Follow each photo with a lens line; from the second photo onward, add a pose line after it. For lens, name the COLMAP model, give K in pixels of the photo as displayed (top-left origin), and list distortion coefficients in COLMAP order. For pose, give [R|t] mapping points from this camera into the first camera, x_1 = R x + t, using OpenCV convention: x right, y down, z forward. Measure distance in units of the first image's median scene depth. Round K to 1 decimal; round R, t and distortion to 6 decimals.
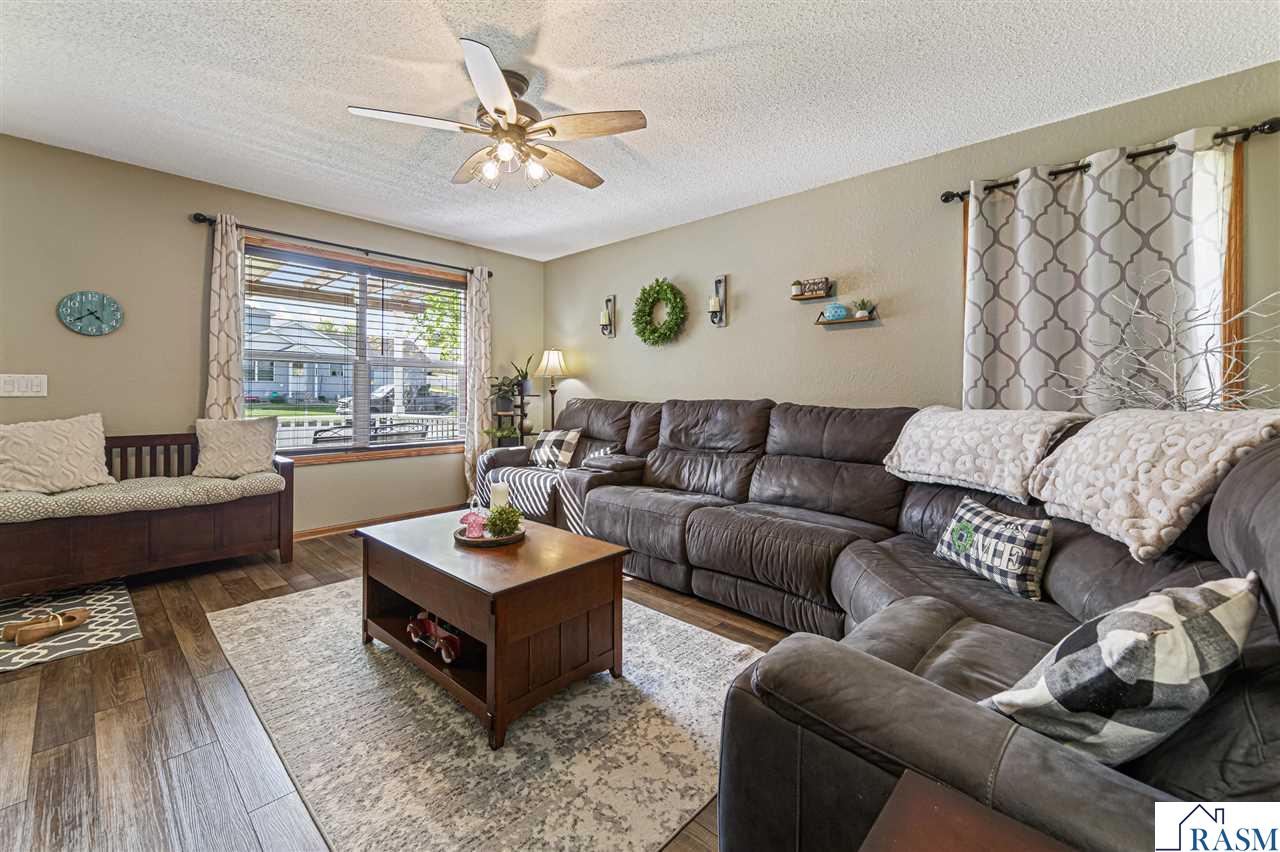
lens RADIAL K [[511.7, 0, 654.2], [0, 511.7, 396.3], [0, 0, 1]] dist [0.002717, -0.000512]
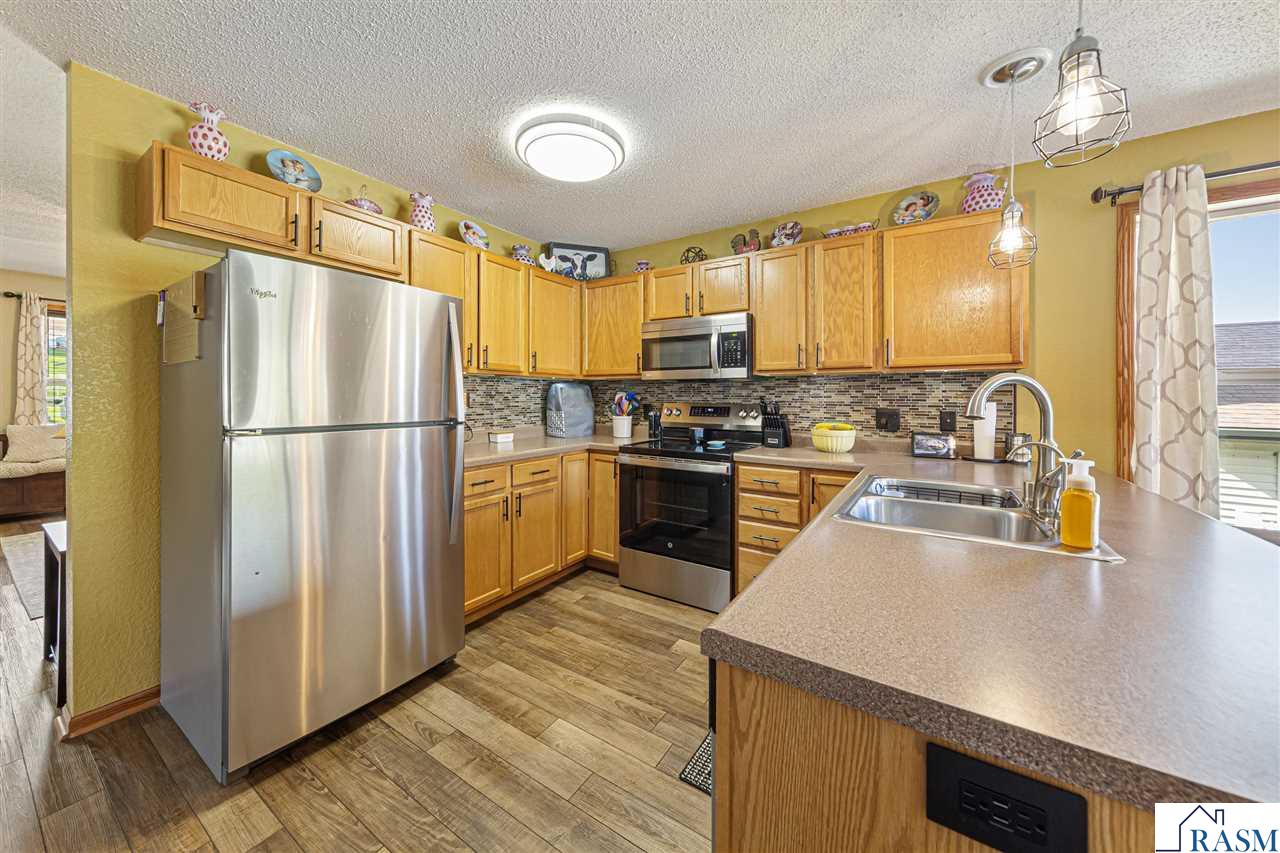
lens RADIAL K [[444.7, 0, 625.3], [0, 444.7, 403.2], [0, 0, 1]] dist [0.005635, -0.000216]
pose [[0.988262, 0.000252, 0.152771, 0.741198], [-0.001584, 0.999962, 0.008594, -0.036557], [-0.152763, -0.008735, 0.988224, -0.621931]]
